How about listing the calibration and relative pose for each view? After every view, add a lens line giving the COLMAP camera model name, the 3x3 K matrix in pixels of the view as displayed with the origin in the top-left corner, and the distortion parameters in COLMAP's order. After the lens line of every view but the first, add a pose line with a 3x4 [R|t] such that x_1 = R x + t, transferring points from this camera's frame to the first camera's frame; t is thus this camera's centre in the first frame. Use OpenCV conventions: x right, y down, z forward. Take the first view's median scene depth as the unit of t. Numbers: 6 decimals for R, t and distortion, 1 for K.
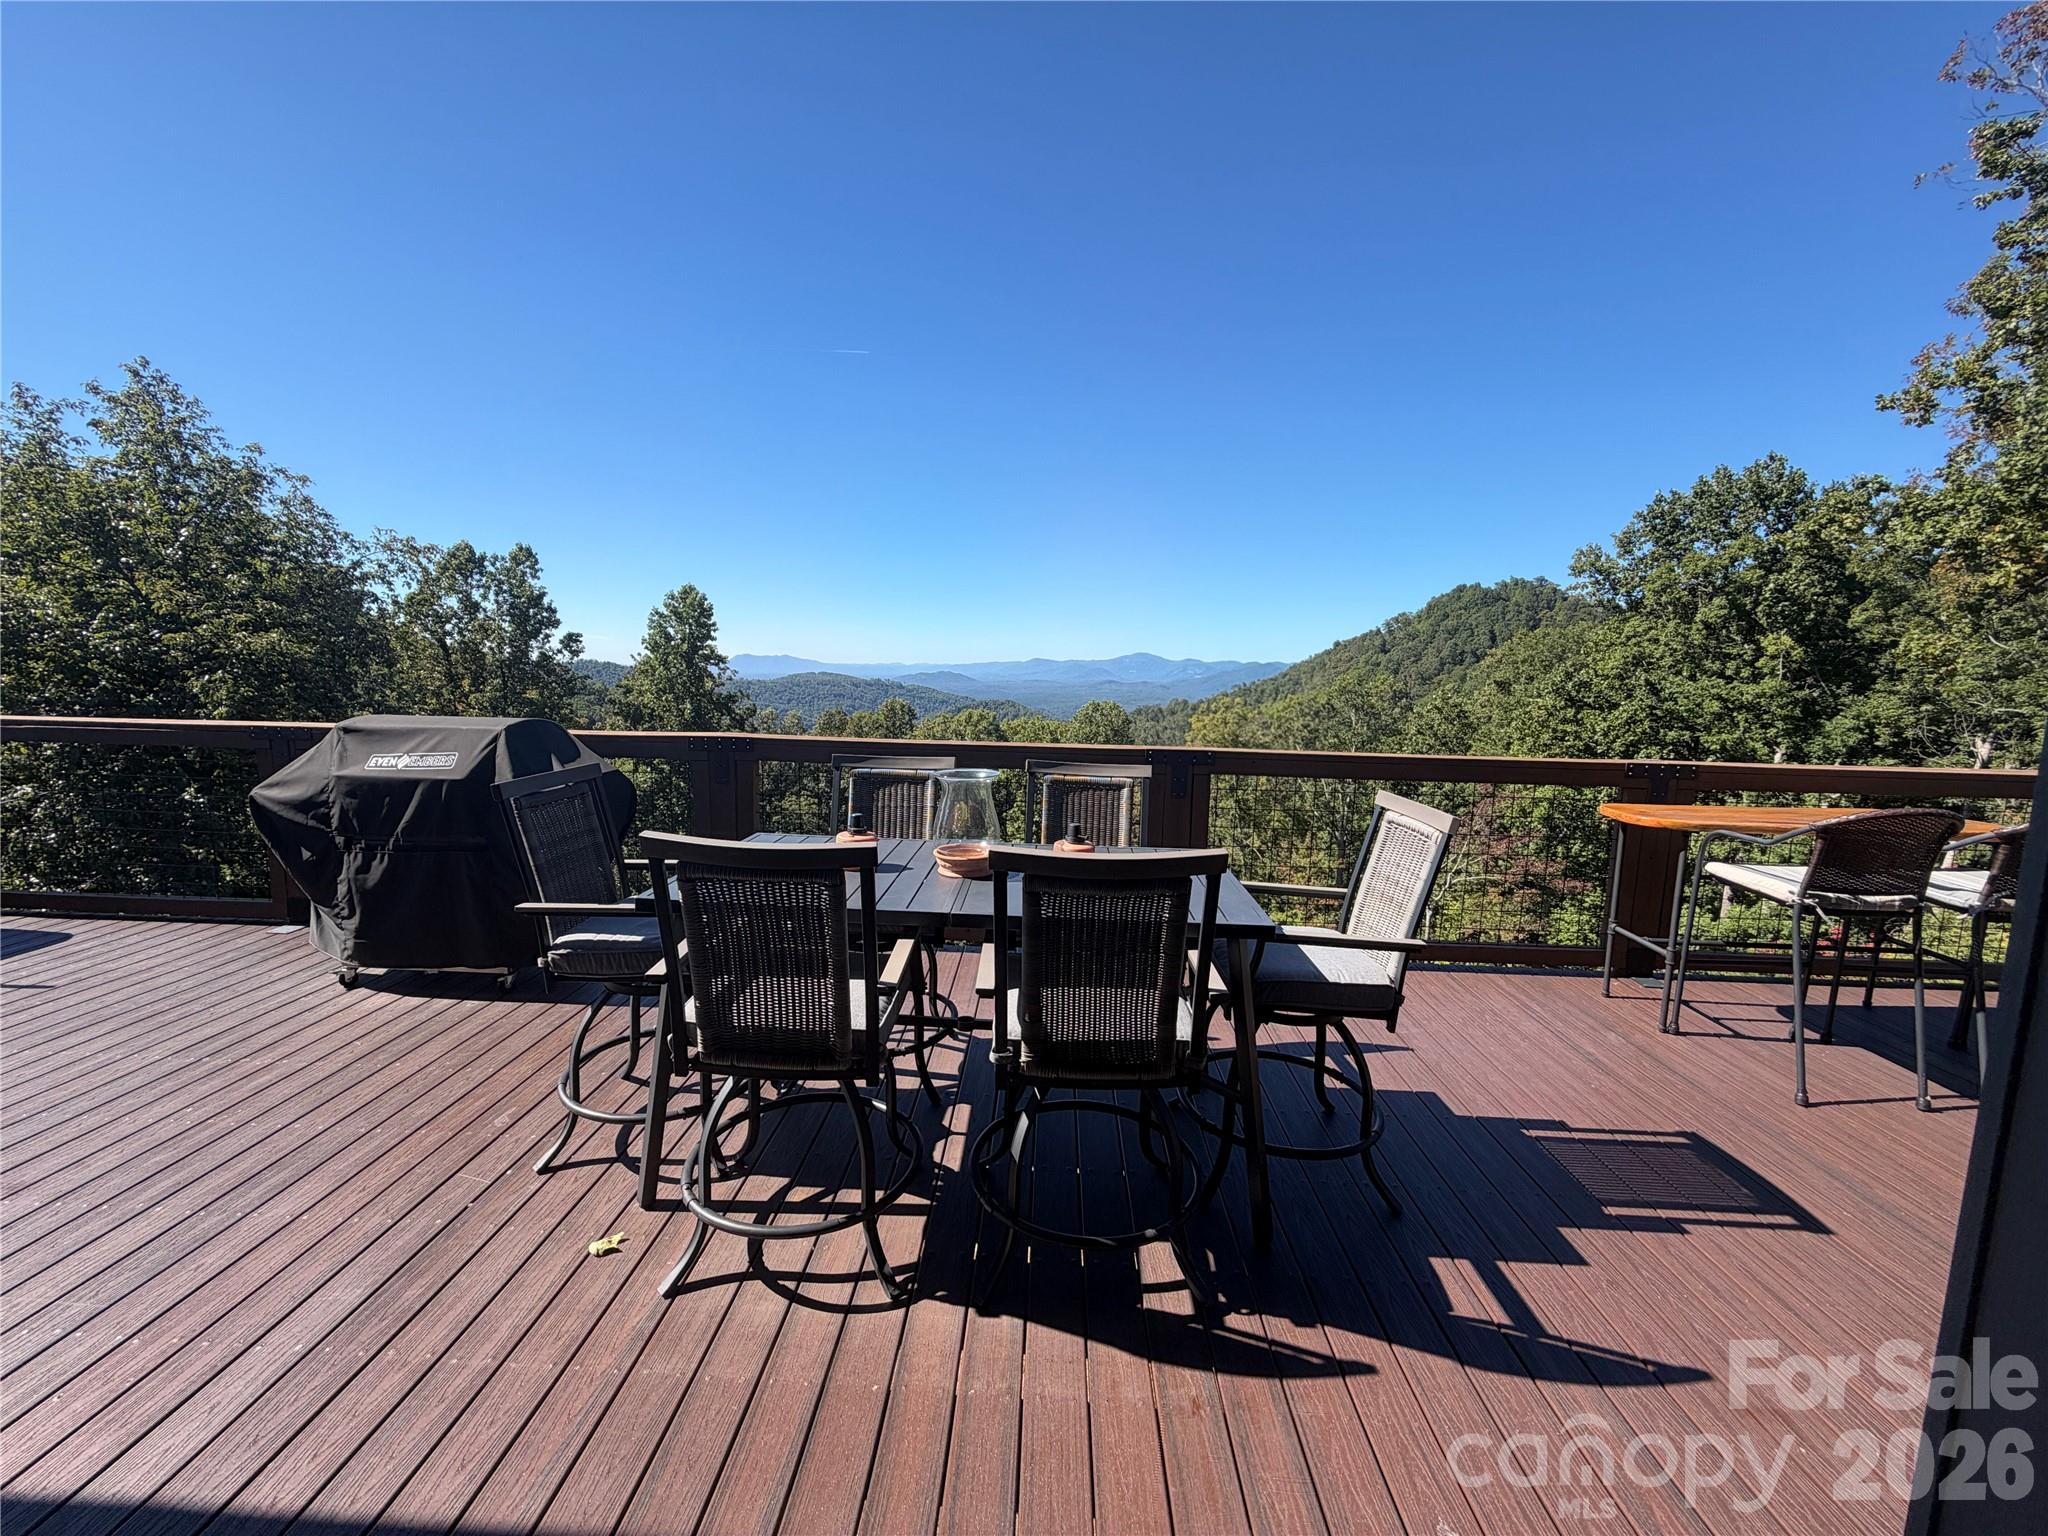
lens RADIAL K [[810.2, 0, 1018.8], [0, 810.2, 770.4], [0, 0, 1]] dist [-0.000019, 0.000632]
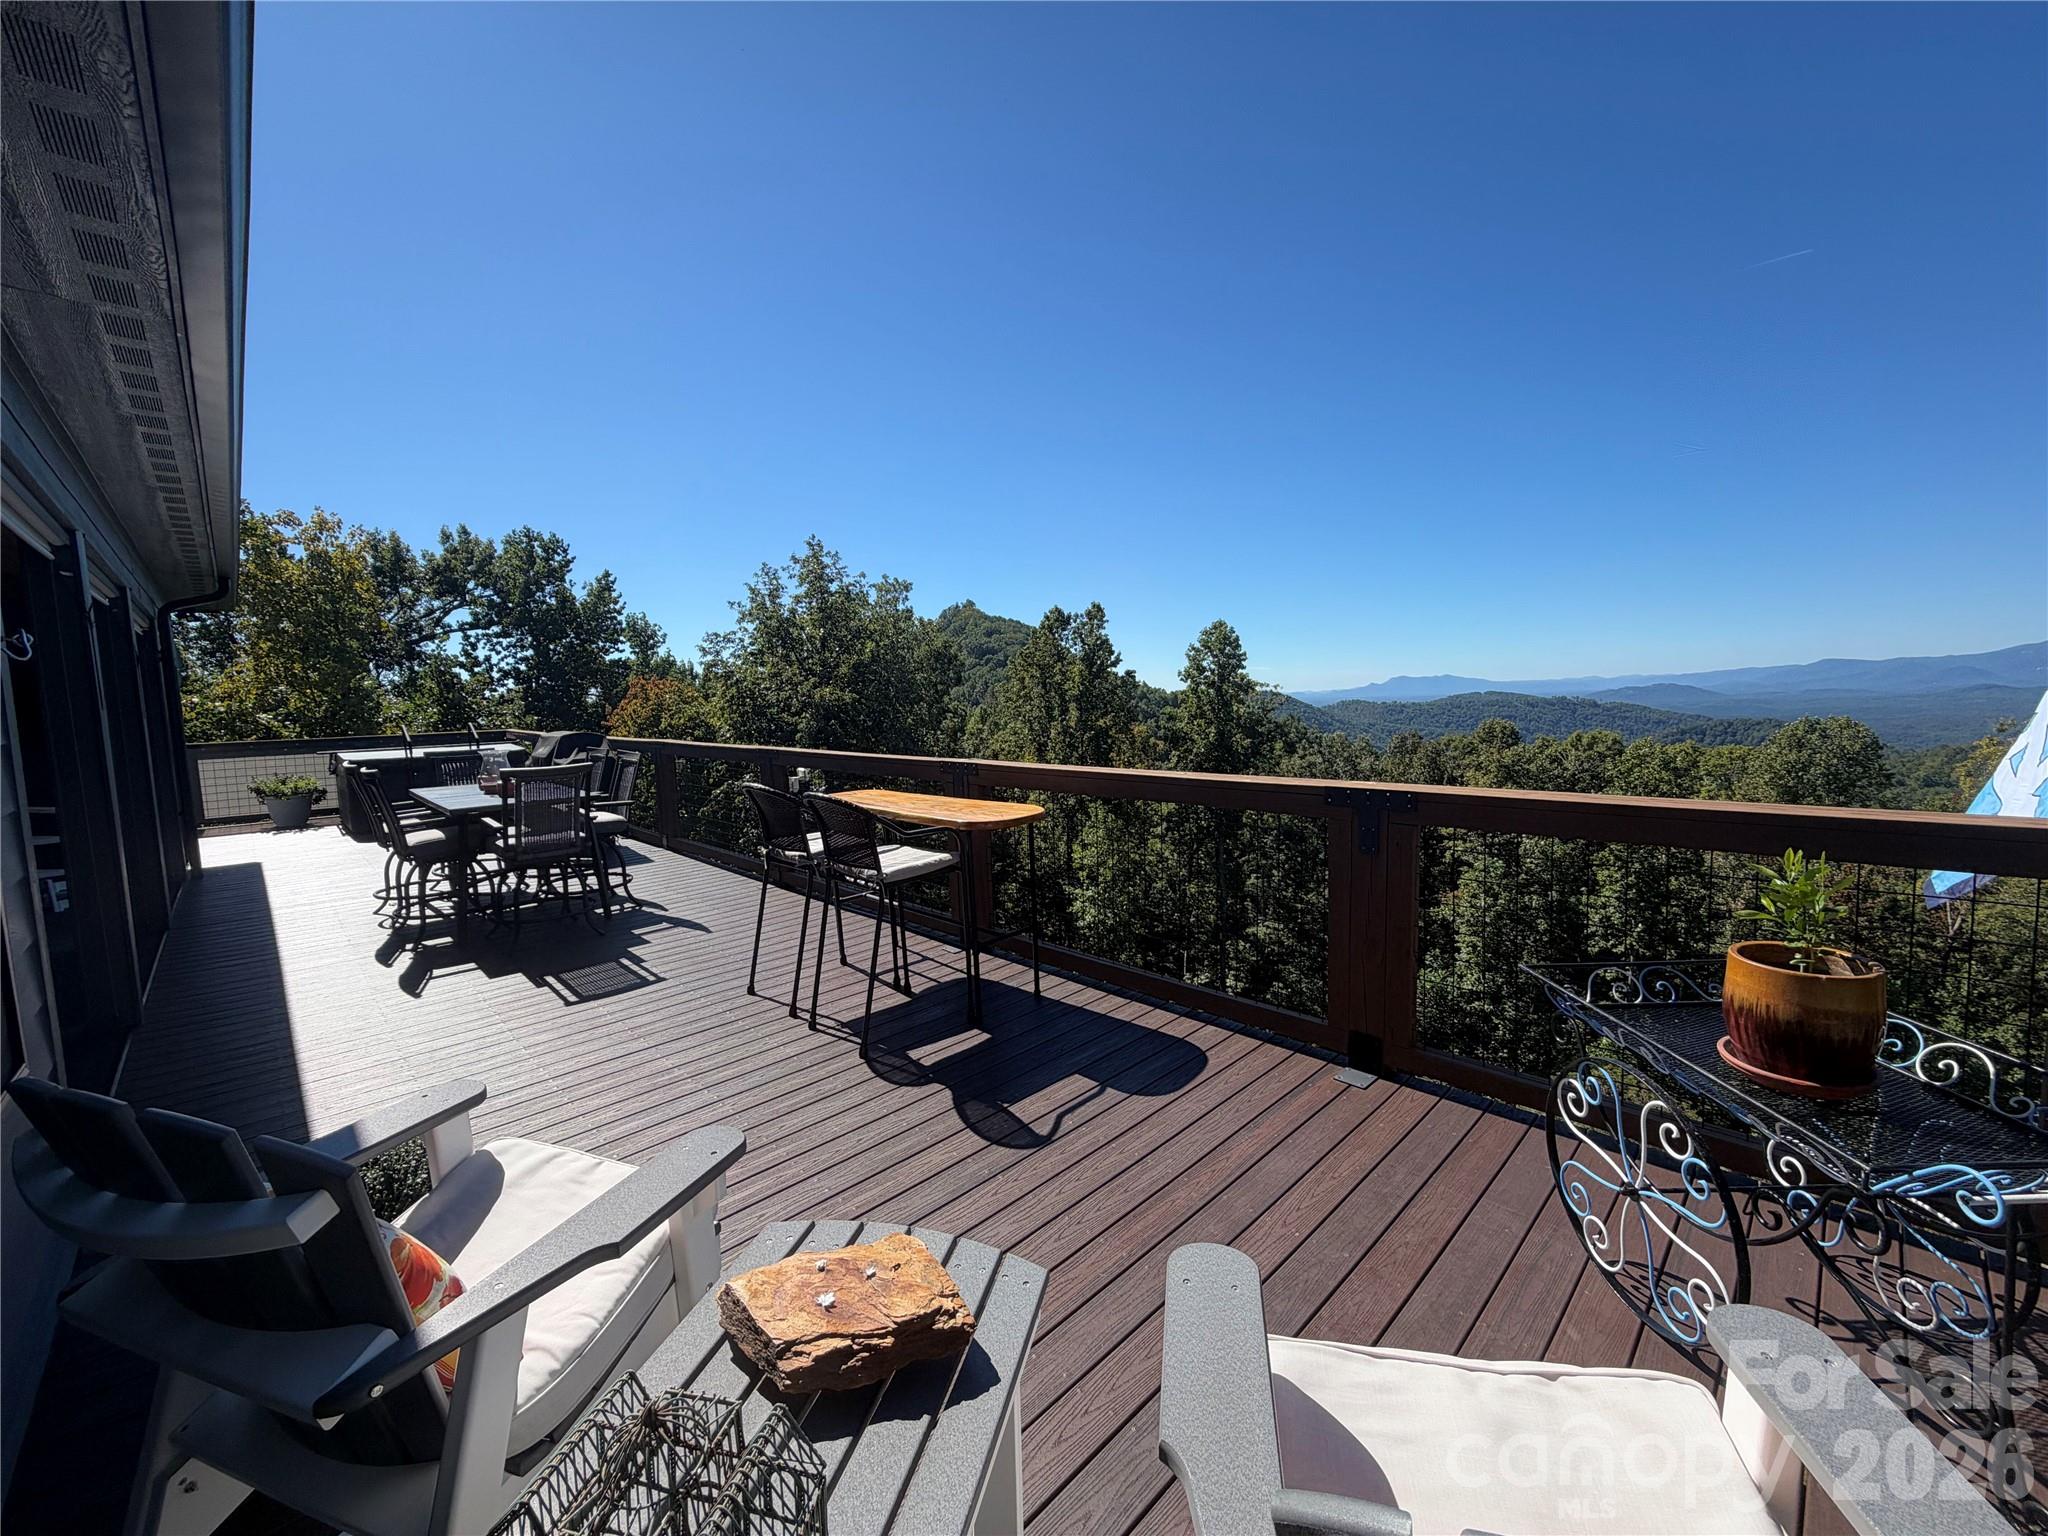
lens RADIAL K [[813.3, 0, 1020.3], [0, 813.3, 768.2], [0, 0, 1]] dist [0.000521, -0.000176]
pose [[0.724399, 0.020979, -0.689062, 0.208478], [-0.044066, 0.998902, -0.015913, 0.001969], [0.687972, 0.041891, 0.724528, 0.025574]]
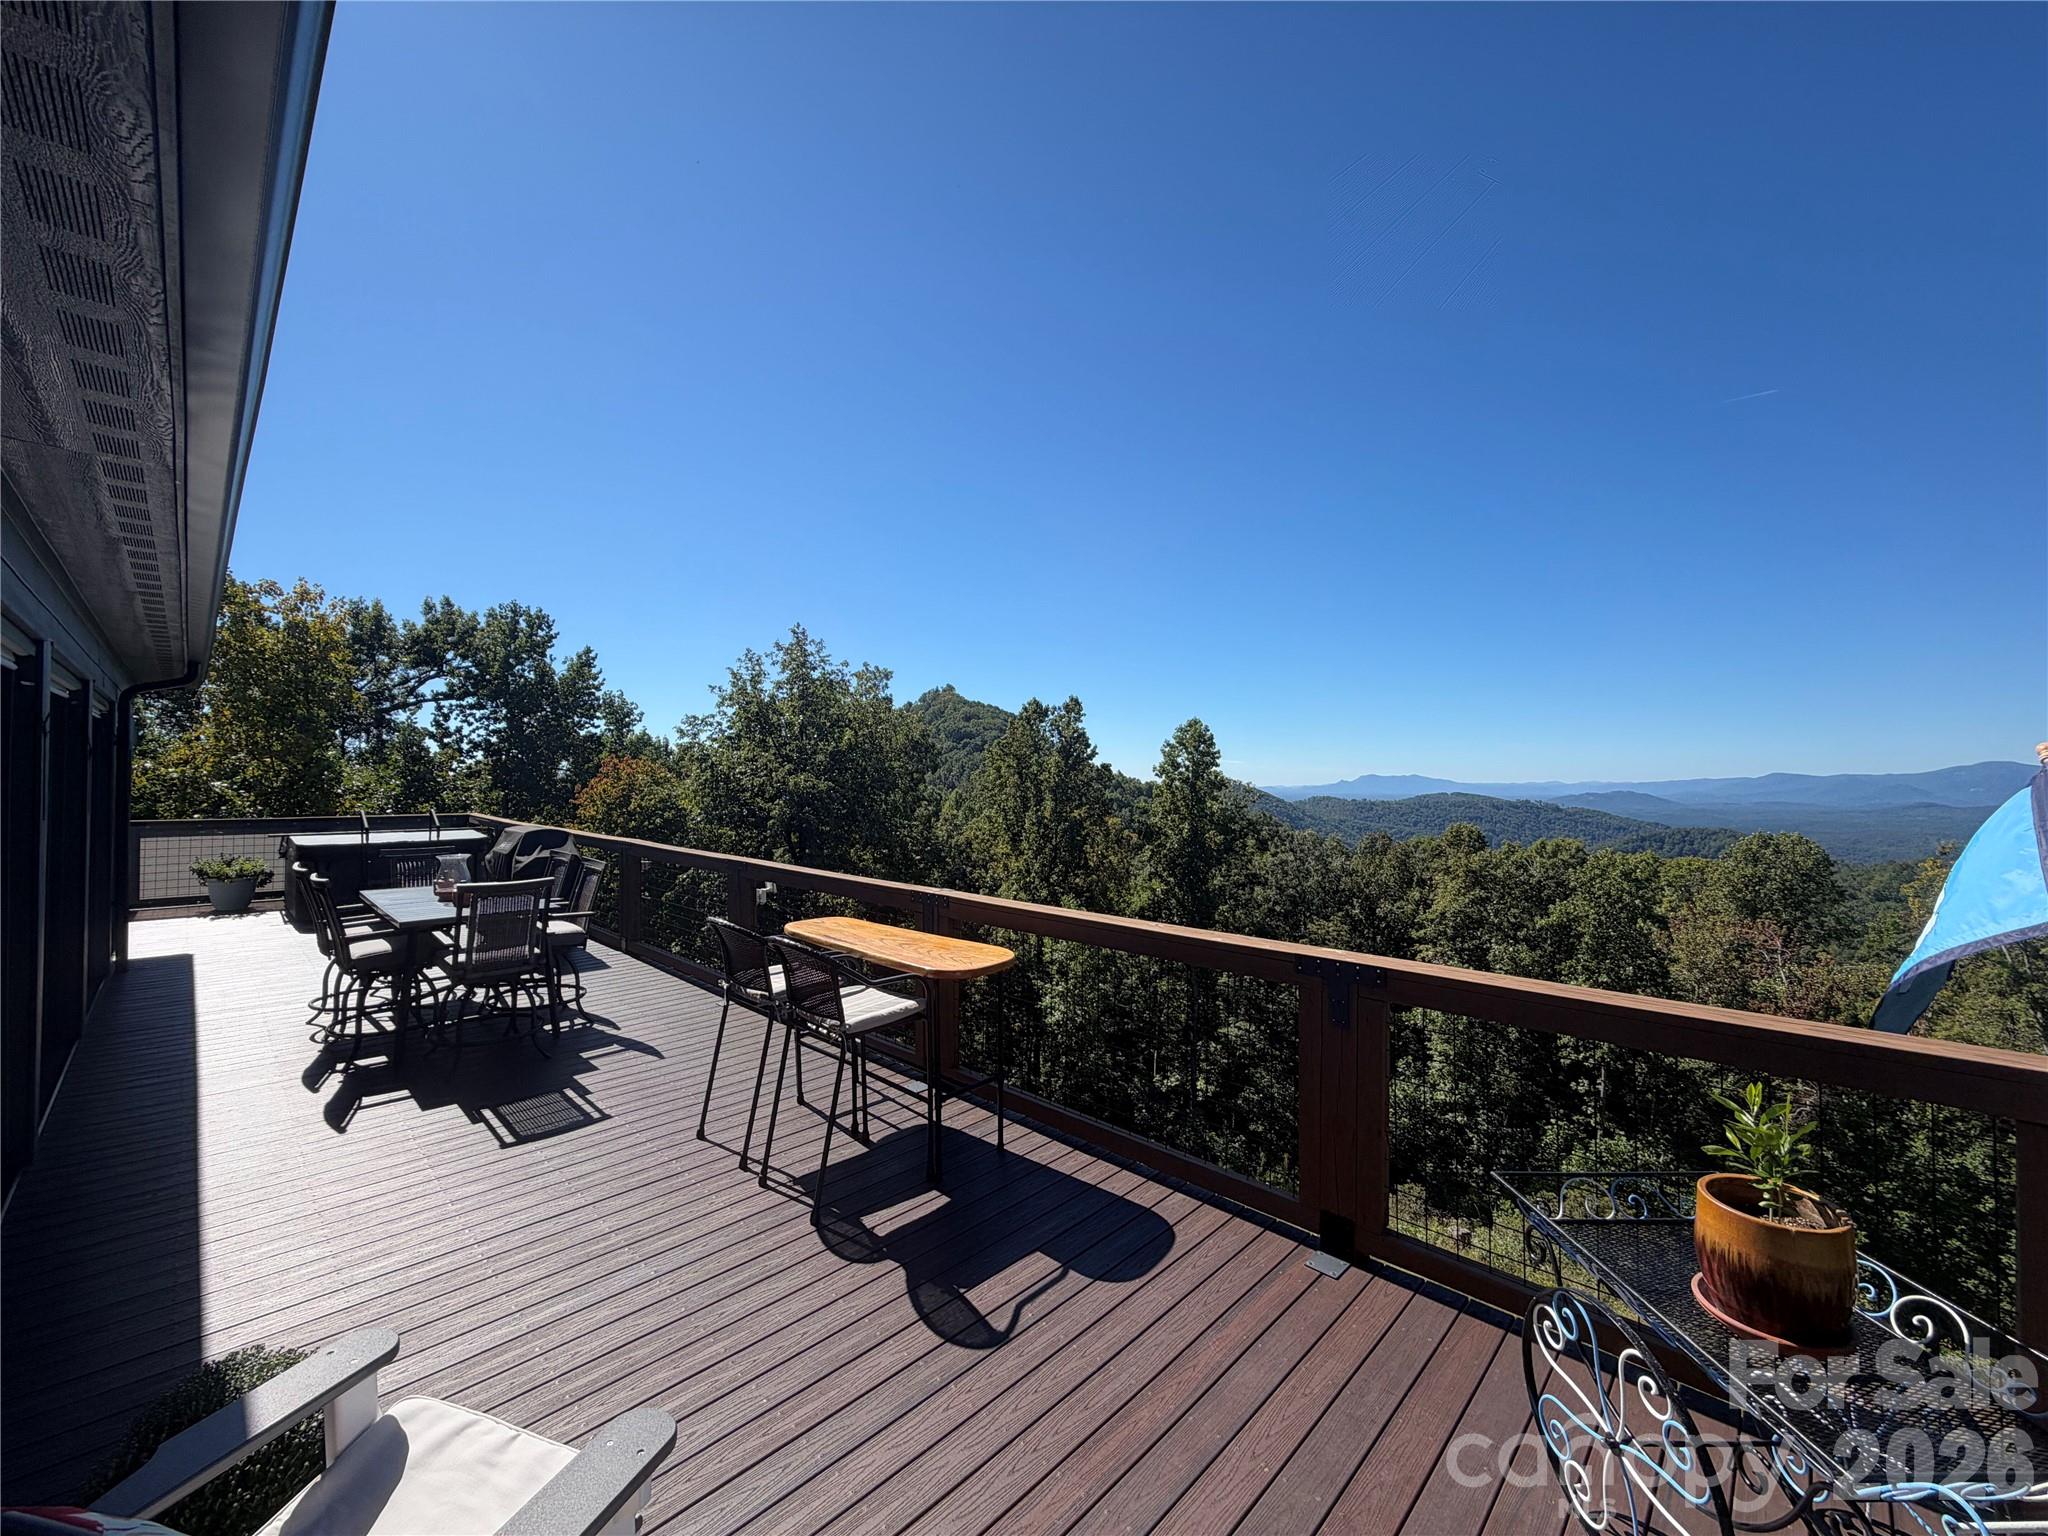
lens RADIAL K [[813.3, 0, 1020.3], [0, 813.3, 768.2], [0, 0, 1]] dist [0.000521, -0.000176]
pose [[0.745367, -0.023528, -0.666239, 0.208663], [-0.077000, 0.989650, -0.121094, -0.006732], [0.662193, 0.141560, 0.735841, 0.024794]]
